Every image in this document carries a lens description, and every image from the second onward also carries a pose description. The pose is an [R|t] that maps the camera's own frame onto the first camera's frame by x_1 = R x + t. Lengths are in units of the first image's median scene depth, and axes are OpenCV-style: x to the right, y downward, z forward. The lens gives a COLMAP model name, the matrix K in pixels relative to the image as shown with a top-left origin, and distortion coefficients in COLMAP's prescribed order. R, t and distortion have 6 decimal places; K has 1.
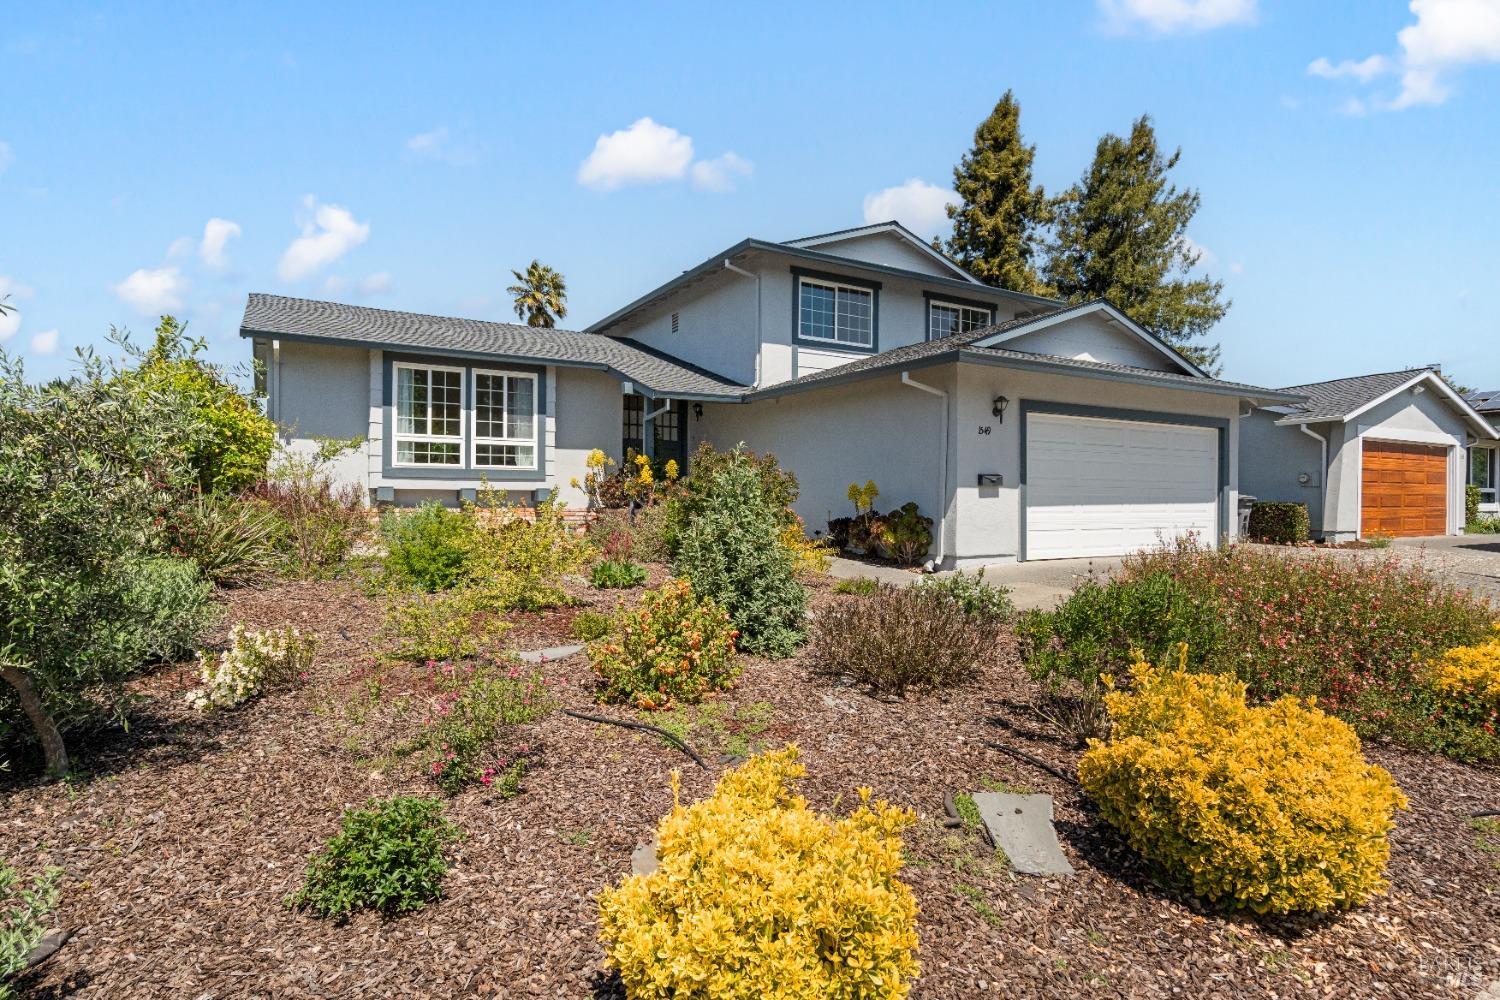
lens RADIAL K [[802.8, 0, 751.7], [0, 802.8, 489.8], [0, 0, 1]] dist [0.020704, -0.000135]
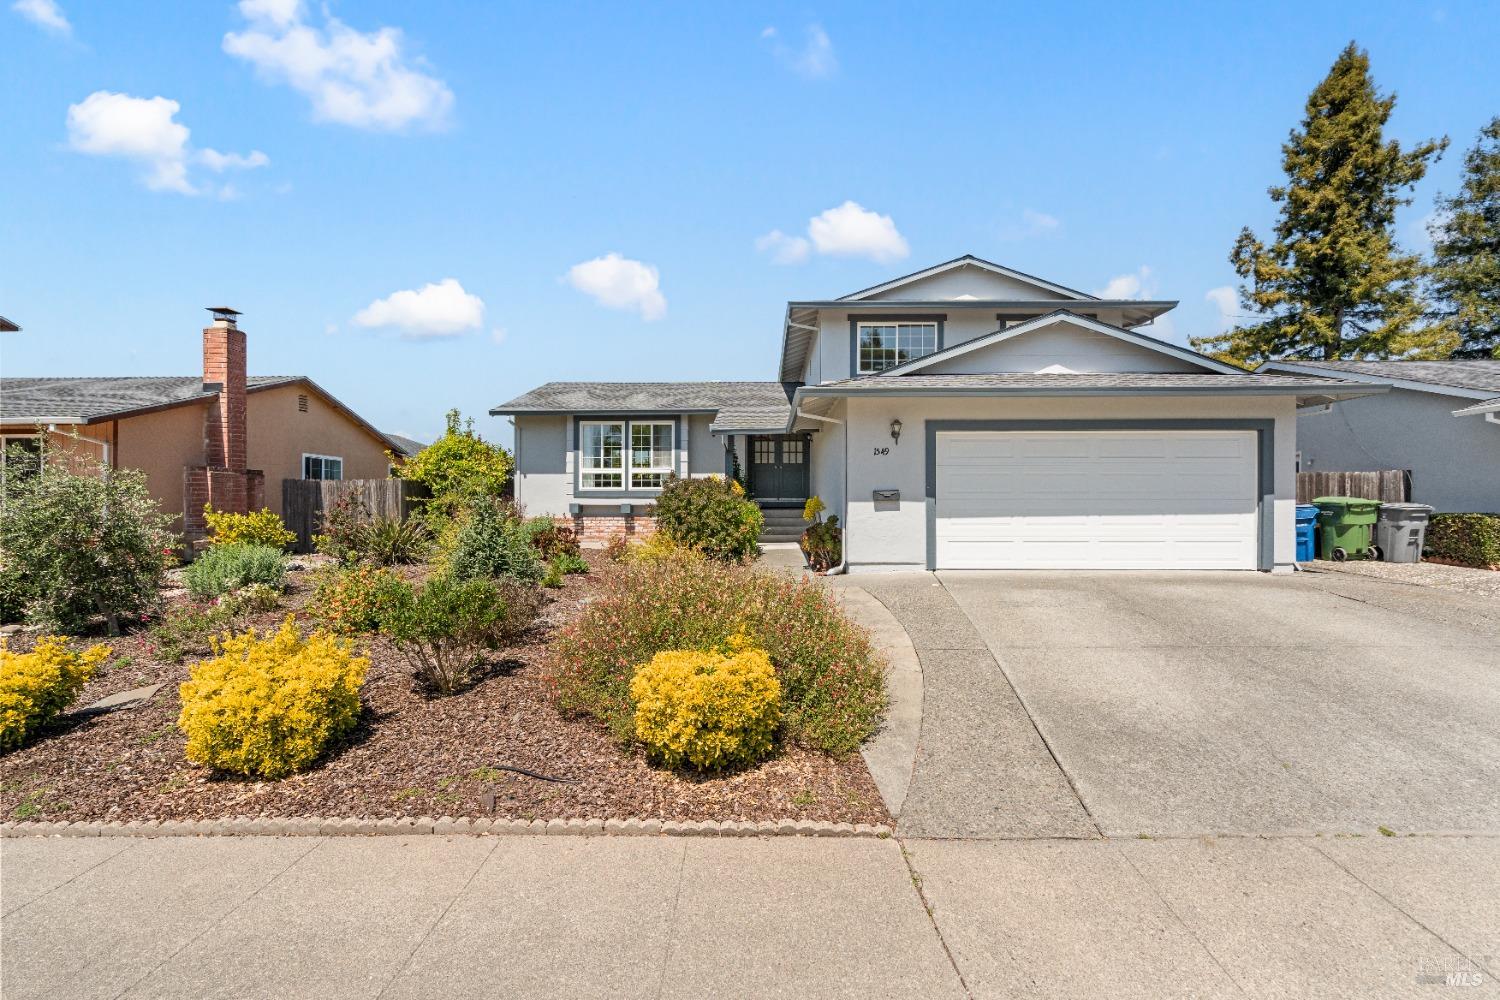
lens RADIAL K [[678.1, 0, 760.3], [0, 678.1, 492.8], [0, 0, 1]] dist [0.003646, 0.001033]
pose [[0.850743, -0.015953, -0.525339, 0.485174], [0.012816, 0.999872, -0.009608, -0.006559], [0.525425, 0.001441, 0.850839, 0.078886]]
